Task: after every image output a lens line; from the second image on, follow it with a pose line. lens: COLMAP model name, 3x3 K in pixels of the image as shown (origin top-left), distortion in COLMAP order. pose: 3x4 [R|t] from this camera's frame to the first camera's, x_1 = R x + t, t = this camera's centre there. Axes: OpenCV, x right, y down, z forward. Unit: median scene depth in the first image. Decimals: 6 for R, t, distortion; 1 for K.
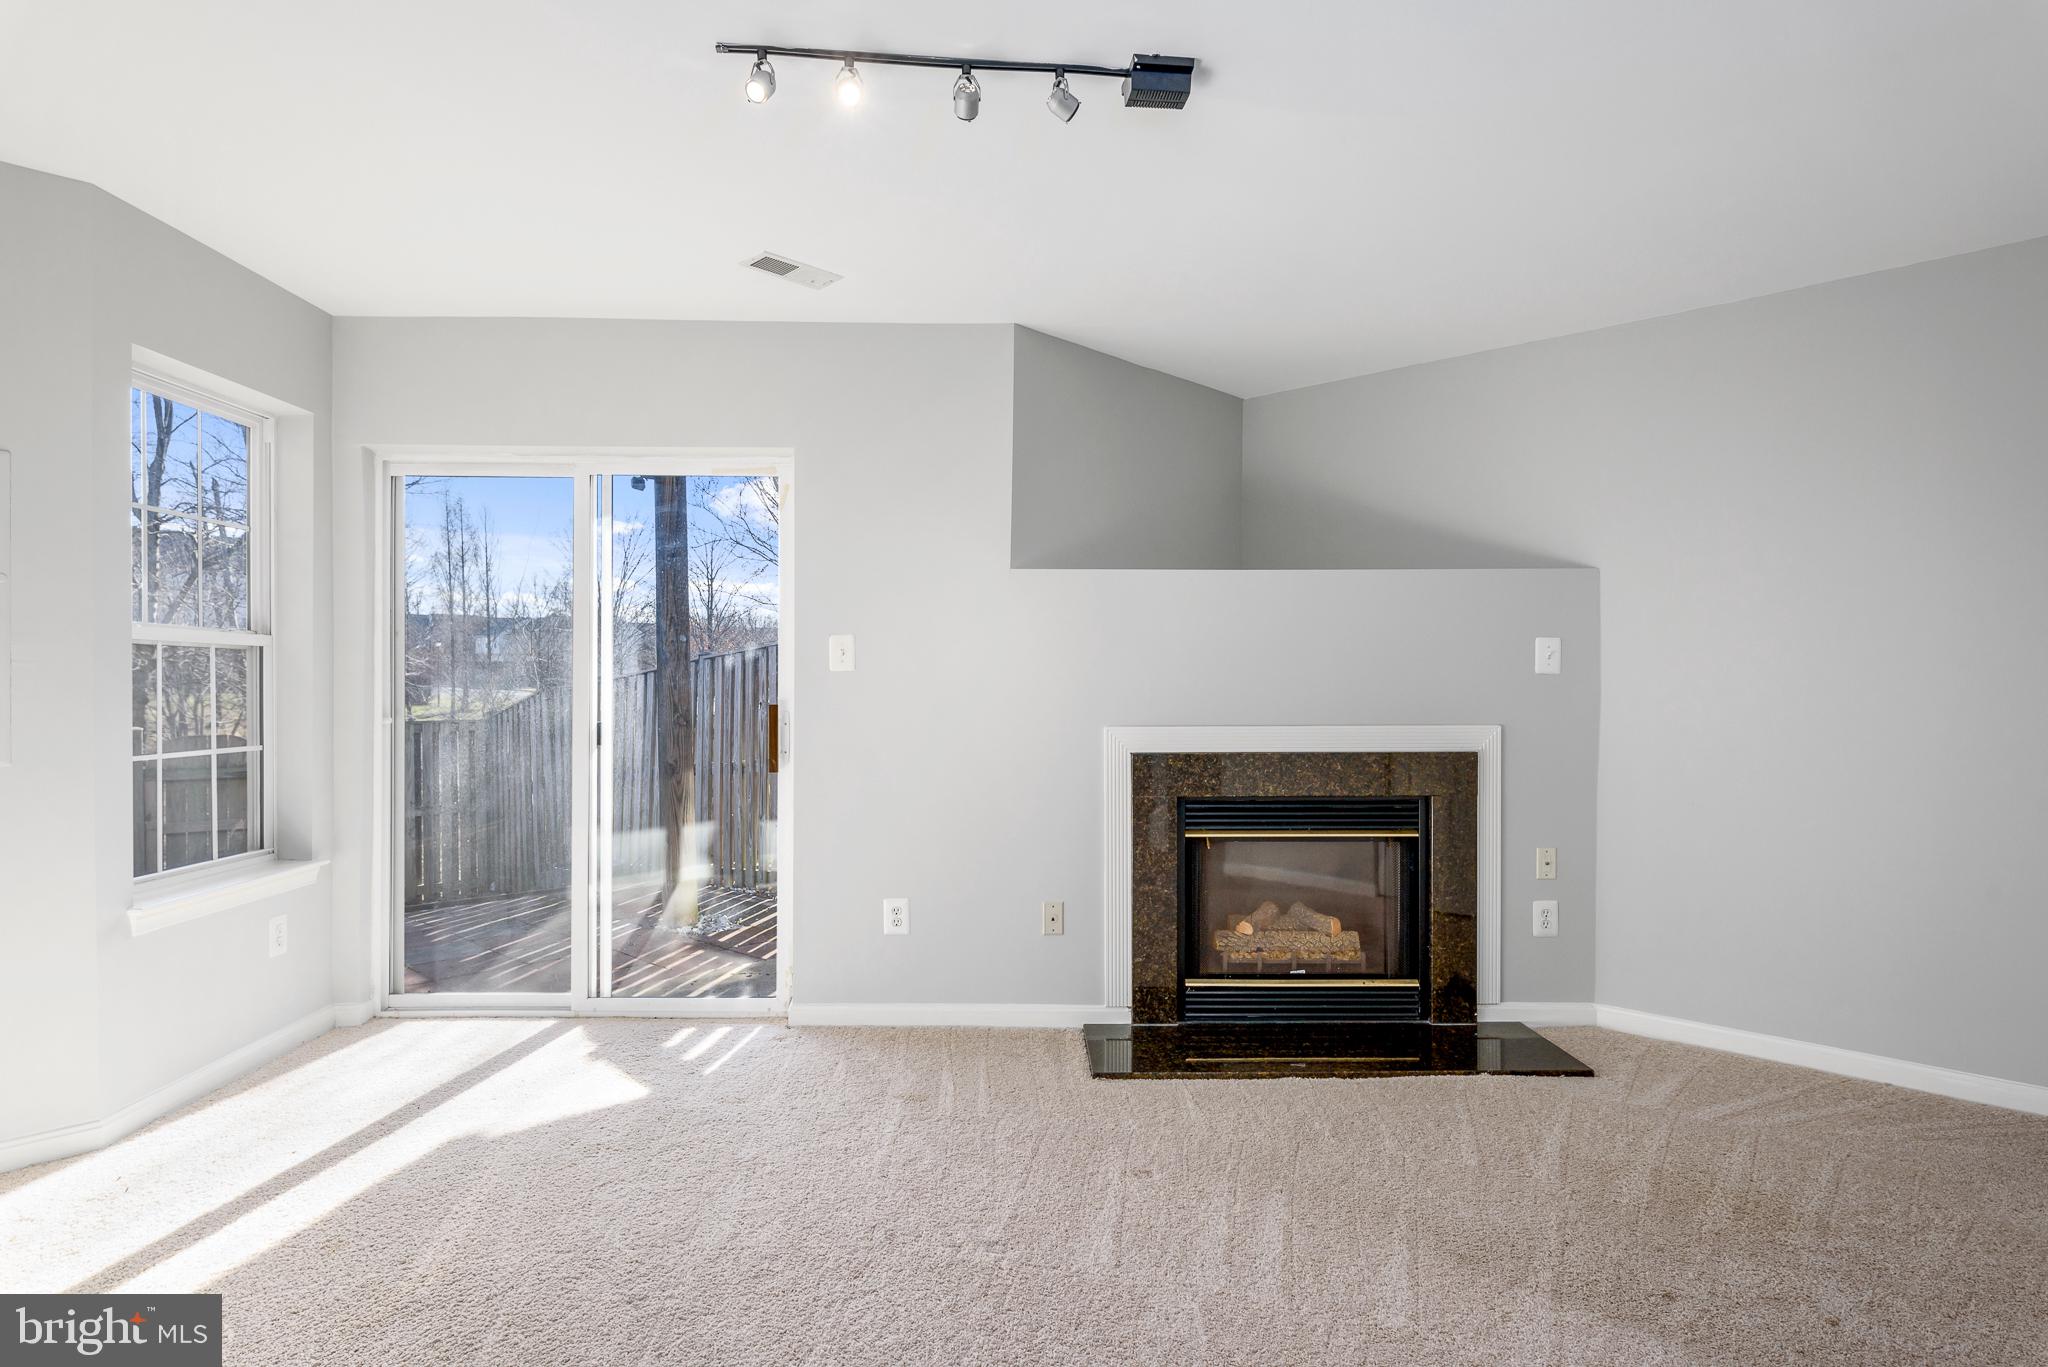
lens RADIAL K [[1082.4, 0, 1009.7], [0, 1082.4, 688.0], [0, 0, 1]] dist [-0.001184, -0.000158]
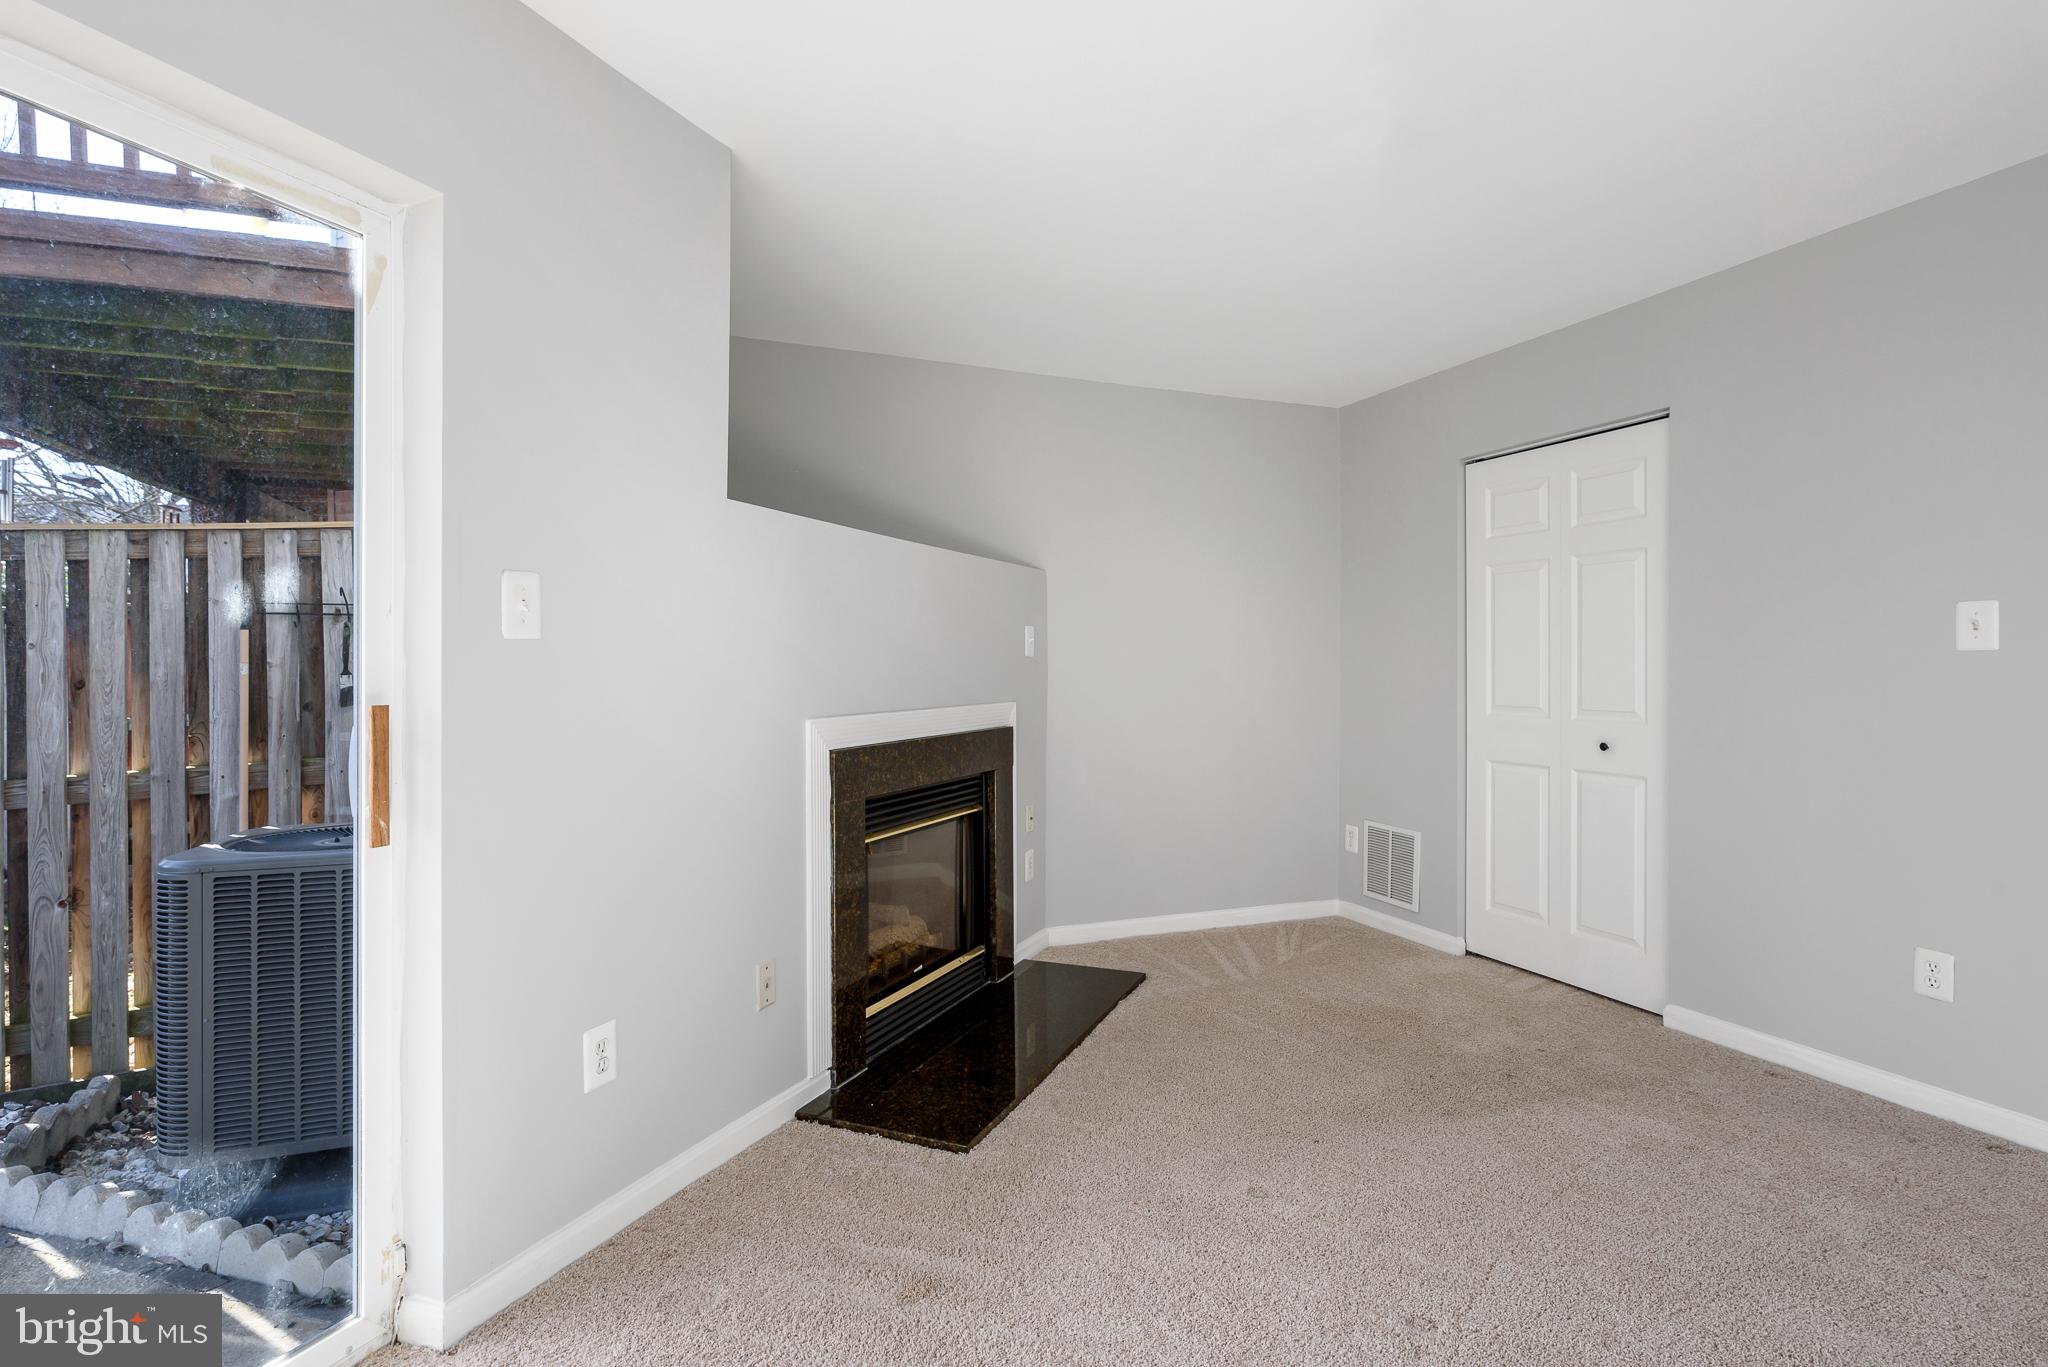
lens RADIAL K [[1022.3, 0, 1014.4], [0, 1022.3, 665.3], [0, 0, 1]] dist [-0.000598, -0.000603]
pose [[0.412743, 0.001367, 0.910847, -0.520813], [0.003123, 0.999991, -0.002916, -0.000218], [-0.910842, 0.004048, 0.412735, 0.562688]]
